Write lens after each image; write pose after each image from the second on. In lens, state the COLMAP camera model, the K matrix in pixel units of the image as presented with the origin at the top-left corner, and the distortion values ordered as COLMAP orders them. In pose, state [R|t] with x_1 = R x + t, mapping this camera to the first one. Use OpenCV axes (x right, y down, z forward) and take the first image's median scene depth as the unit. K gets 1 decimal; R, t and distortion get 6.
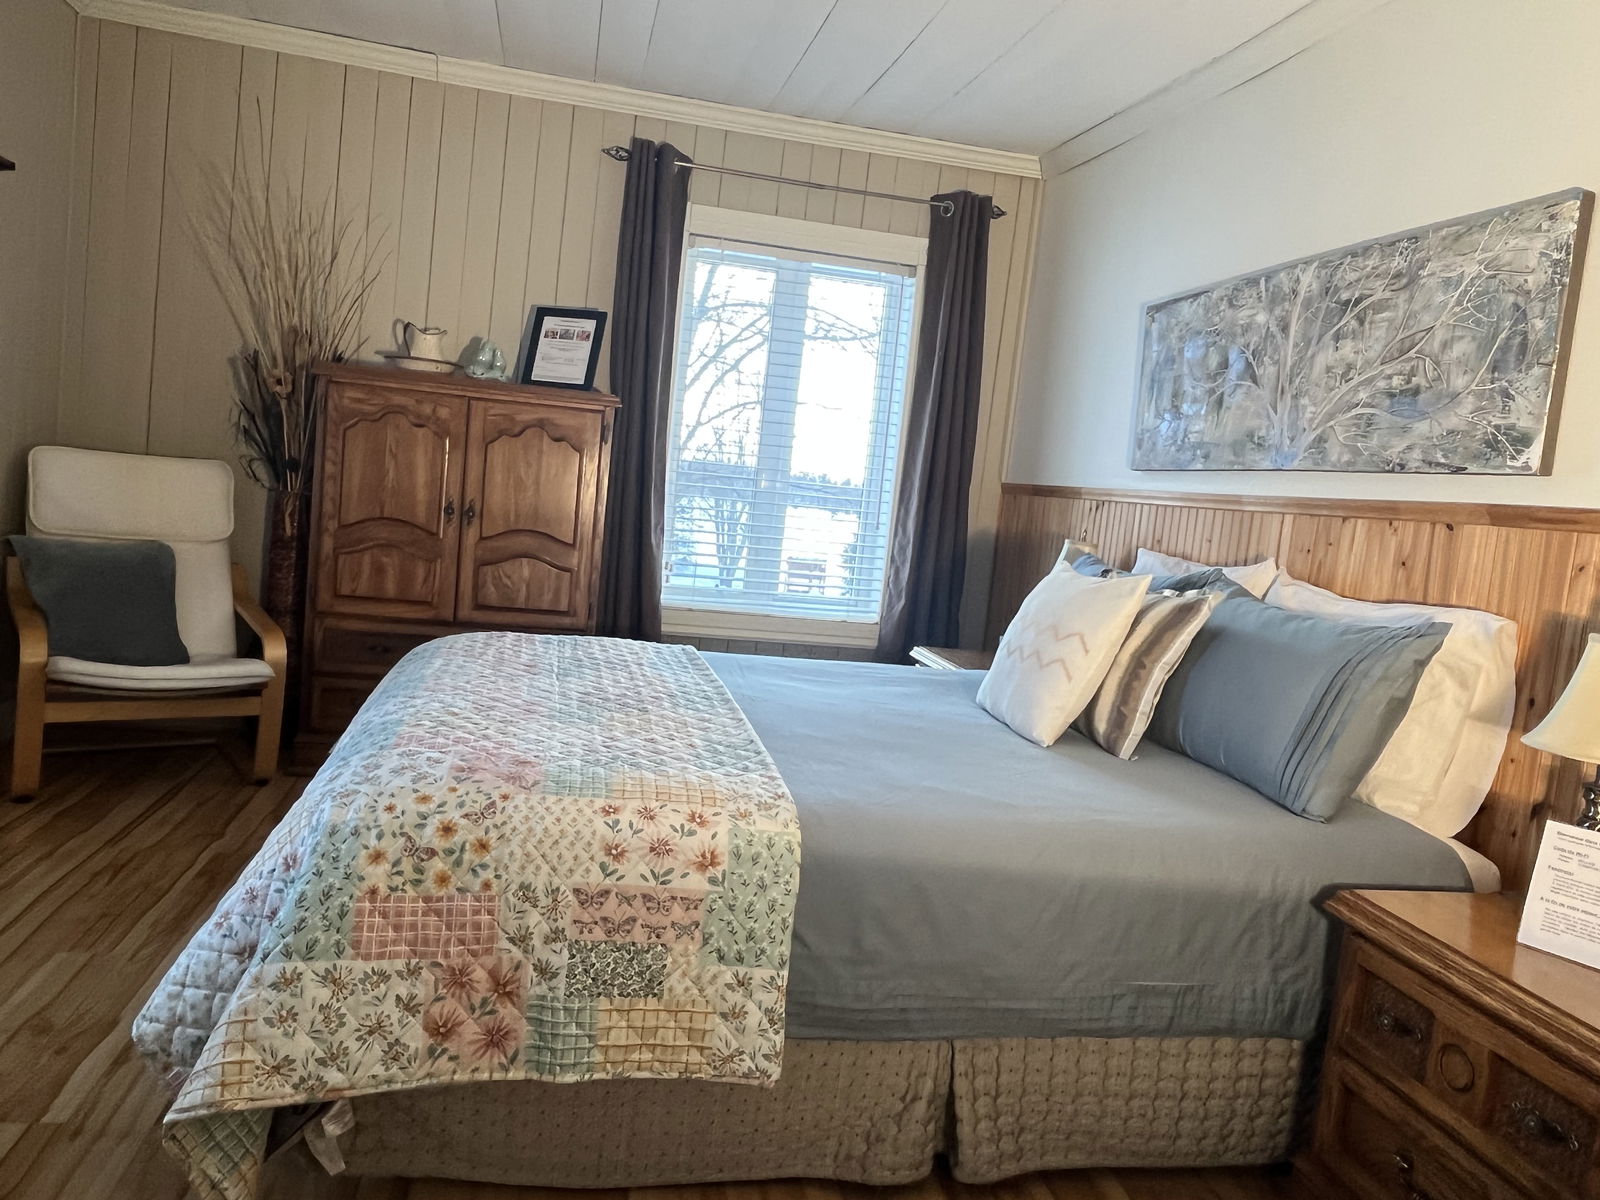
lens RADIAL K [[1103.7, 0, 800.0], [0, 1103.7, 600.0], [0, 0, 1]] dist [0.002163, -0.000500]
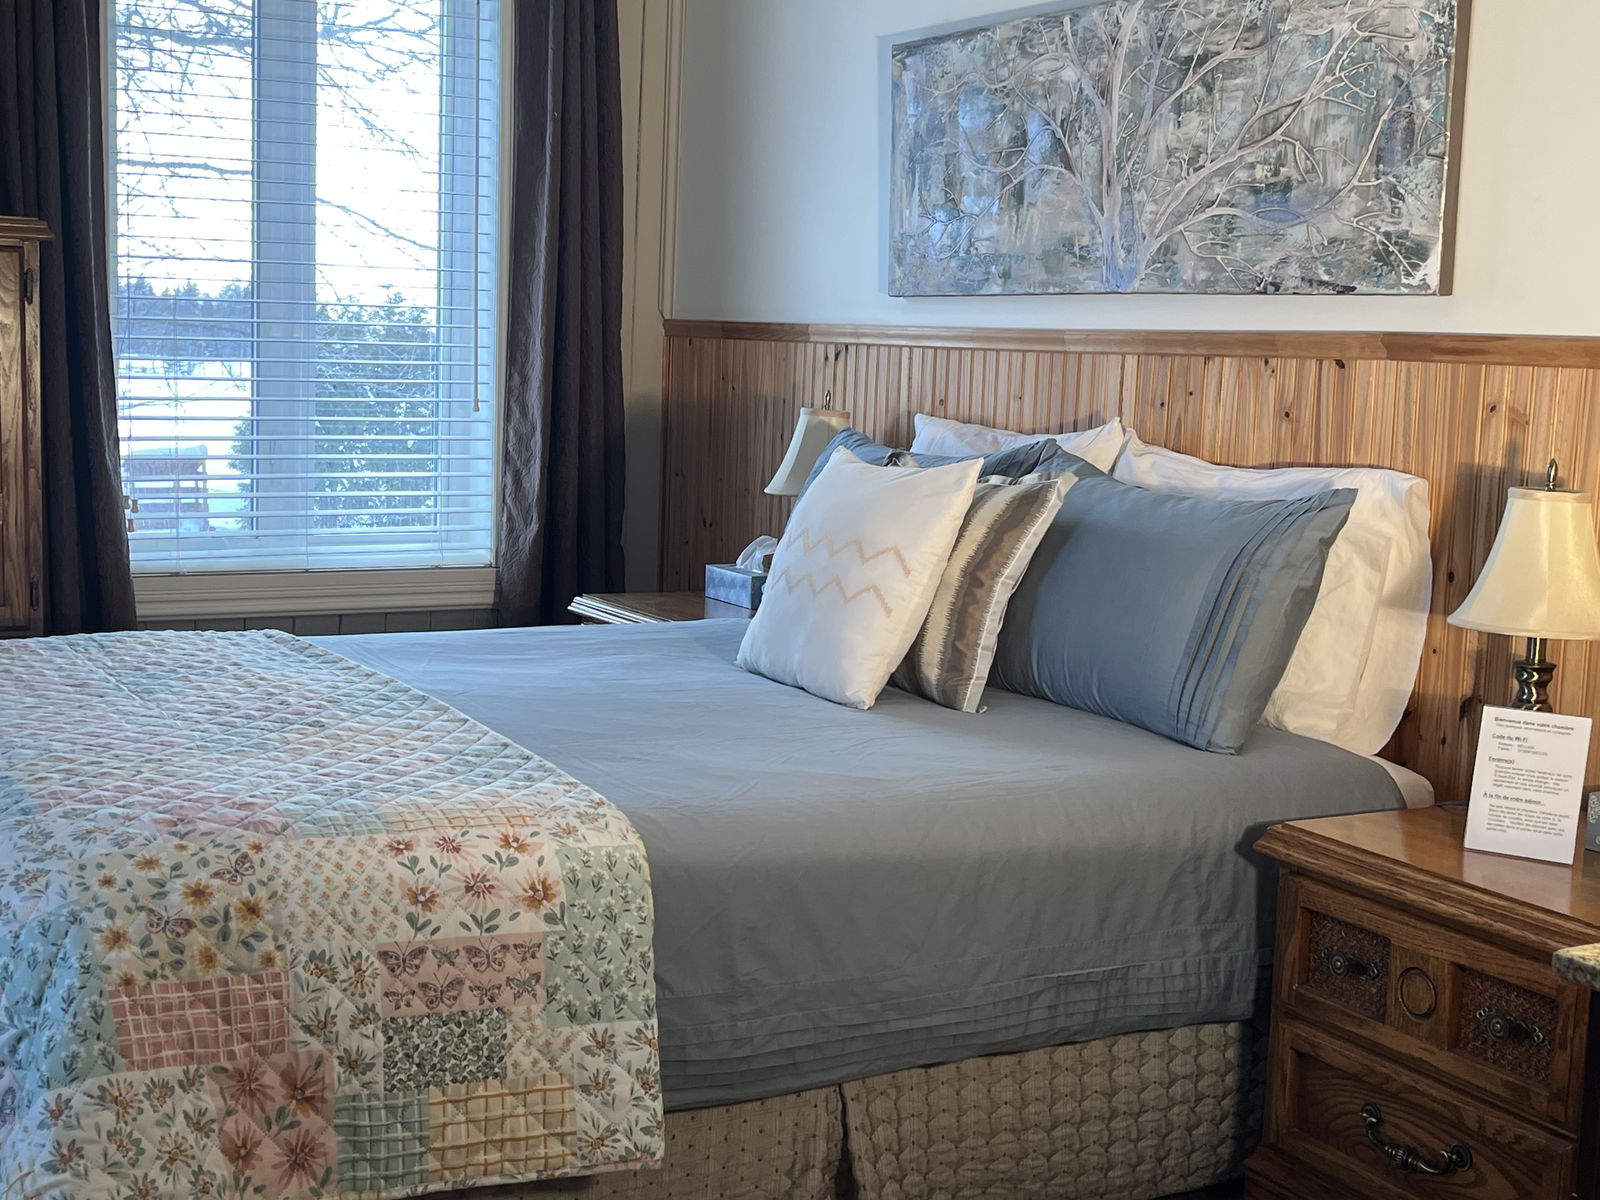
lens RADIAL K [[2126.9, 0, 800.0], [0, 2126.9, 600.0], [0, 0, 1]] dist [0.151462, -0.371581]
pose [[0.947482, -0.103630, 0.302554, -0.235145], [0.090757, 0.994278, 0.056342, -0.019746], [-0.306661, -0.025924, 0.951466, -0.310184]]
